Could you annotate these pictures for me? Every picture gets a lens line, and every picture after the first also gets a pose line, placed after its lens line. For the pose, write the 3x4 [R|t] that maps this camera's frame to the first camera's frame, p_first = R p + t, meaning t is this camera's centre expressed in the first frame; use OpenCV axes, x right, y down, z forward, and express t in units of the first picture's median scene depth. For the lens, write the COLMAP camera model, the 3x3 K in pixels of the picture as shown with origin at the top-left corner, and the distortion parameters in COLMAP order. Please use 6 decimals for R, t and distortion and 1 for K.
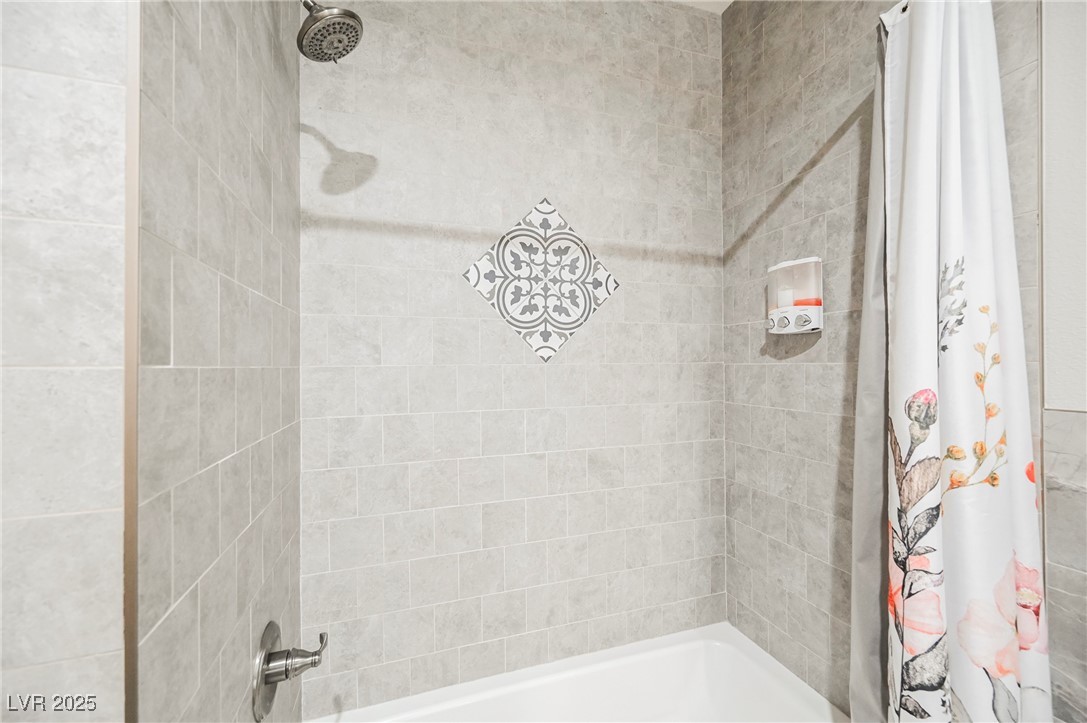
lens RADIAL K [[427.8, 0, 540.9], [0, 427.8, 362.6], [0, 0, 1]] dist [-0.001352, -0.000391]
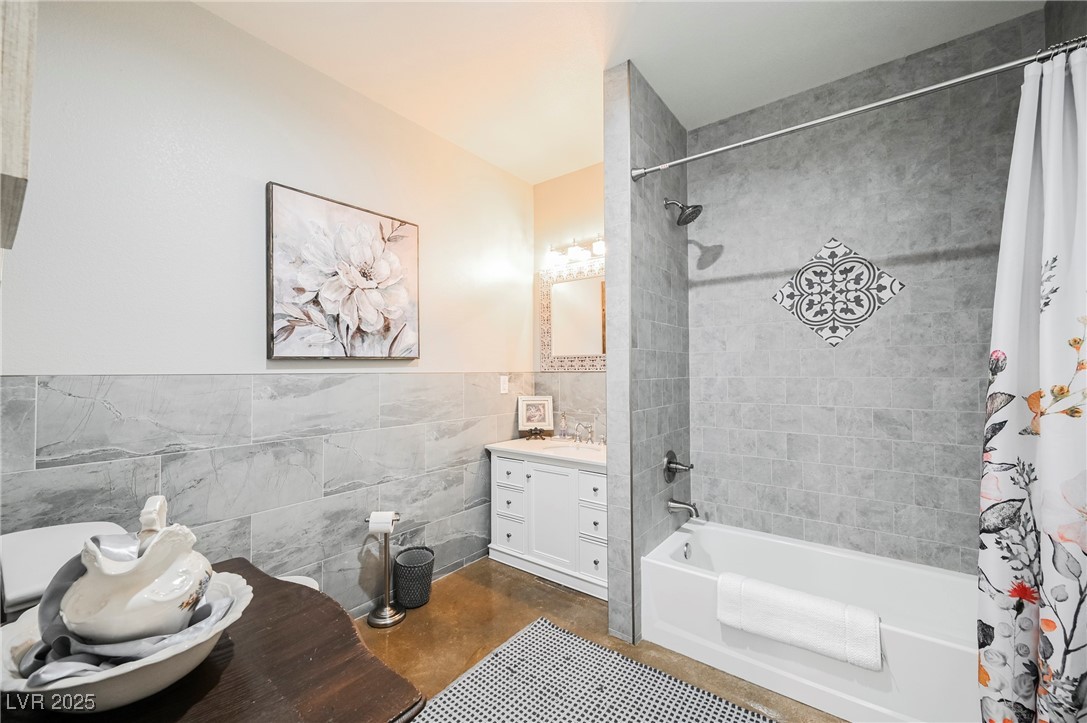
lens RADIAL K [[427.8, 0, 542.7], [0, 427.8, 361.9], [0, 0, 1]] dist [-0.001352, -0.000391]
pose [[0.561354, -0.011857, -0.827491, 0.685411], [0.008672, 0.999927, -0.008445, 0.056724], [0.827530, -0.002435, 0.561416, -0.698453]]
